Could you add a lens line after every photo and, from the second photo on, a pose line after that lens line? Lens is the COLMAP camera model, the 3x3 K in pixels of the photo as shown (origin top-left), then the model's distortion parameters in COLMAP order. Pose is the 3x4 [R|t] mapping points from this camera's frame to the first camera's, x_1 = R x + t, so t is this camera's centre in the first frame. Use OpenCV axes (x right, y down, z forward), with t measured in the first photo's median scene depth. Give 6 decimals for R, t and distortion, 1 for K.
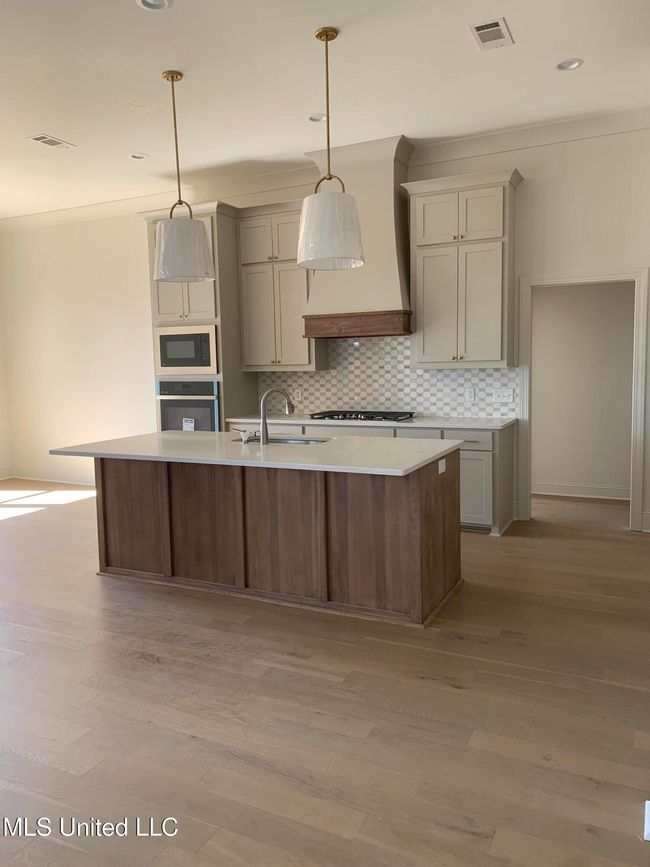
lens RADIAL K [[661.5, 0, 325.5], [0, 661.5, 413.5], [0, 0, 1]] dist [0.070717, -0.006114]
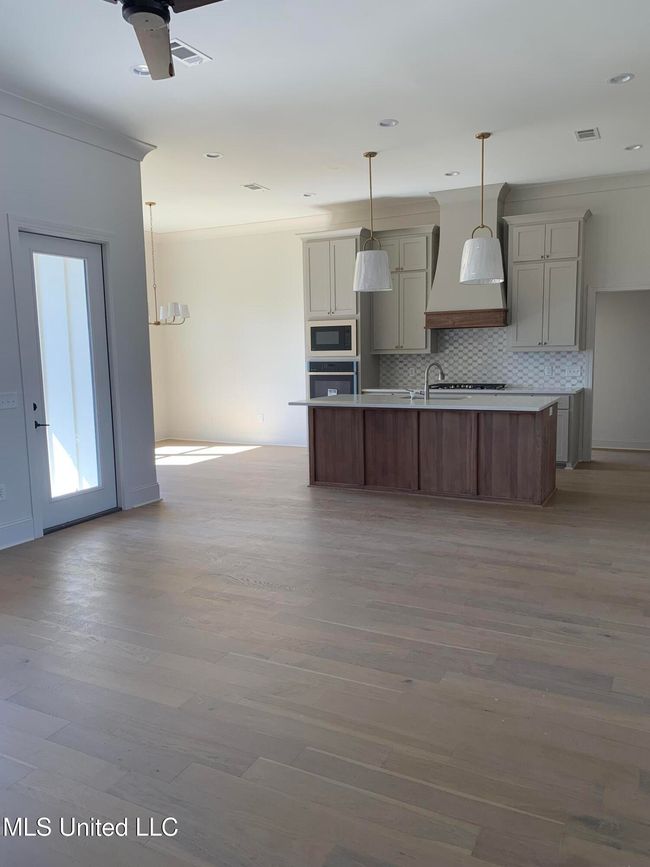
lens RADIAL K [[659.1, 0, 325.0], [0, 659.1, 433.5], [0, 0, 1]] dist [0.010856, 0.002529]
pose [[0.999734, 0.005246, -0.022468, -0.208691], [-0.004283, 0.999080, 0.042678, 0.044172], [0.022671, -0.042571, 0.998836, -0.369573]]
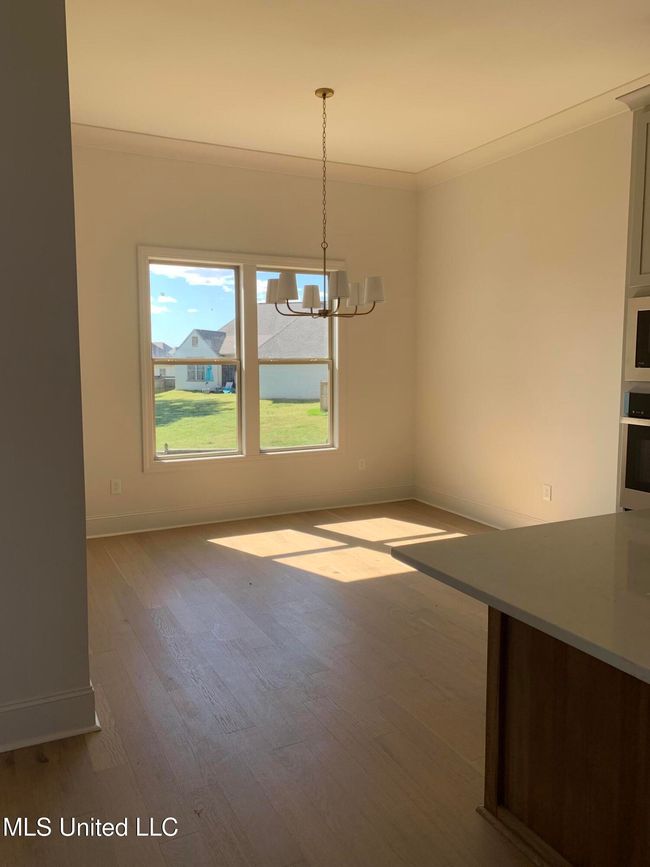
lens RADIAL K [[659.1, 0, 325.0], [0, 659.1, 433.5], [0, 0, 1]] dist [0.010856, 0.002529]
pose [[0.802857, 0.088277, -0.589600, -0.136667], [-0.066418, 0.996064, 0.058693, -0.033013], [0.592461, -0.007962, 0.805560, 0.434880]]
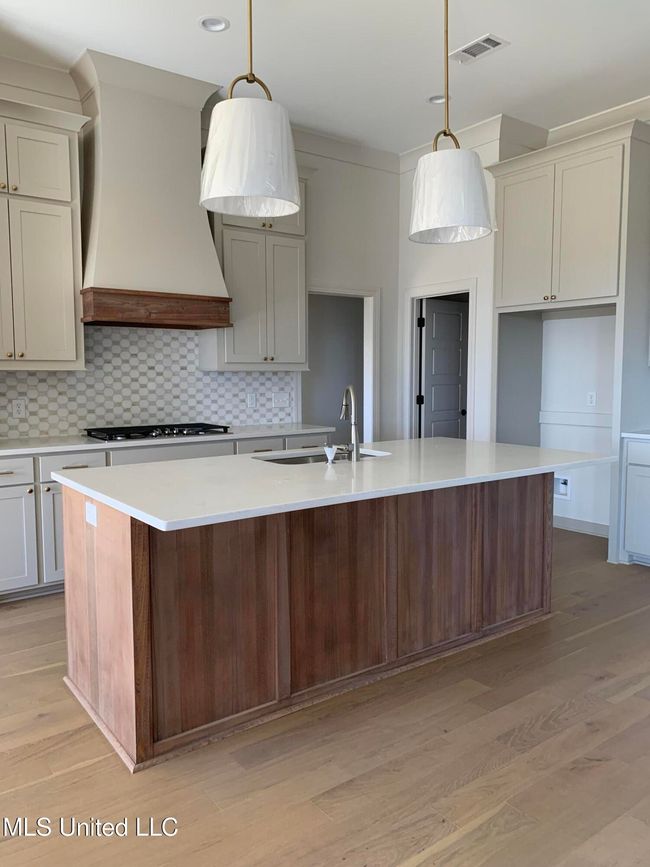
lens RADIAL K [[653.5, 0, 310.9], [0, 653.5, 423.6], [0, 0, 1]] dist [0.001496, -0.000289]
pose [[0.460779, -0.046039, 0.886320, -0.531296], [0.064901, 0.997728, 0.018085, -0.007185], [-0.885139, 0.049190, 0.462720, 0.506833]]
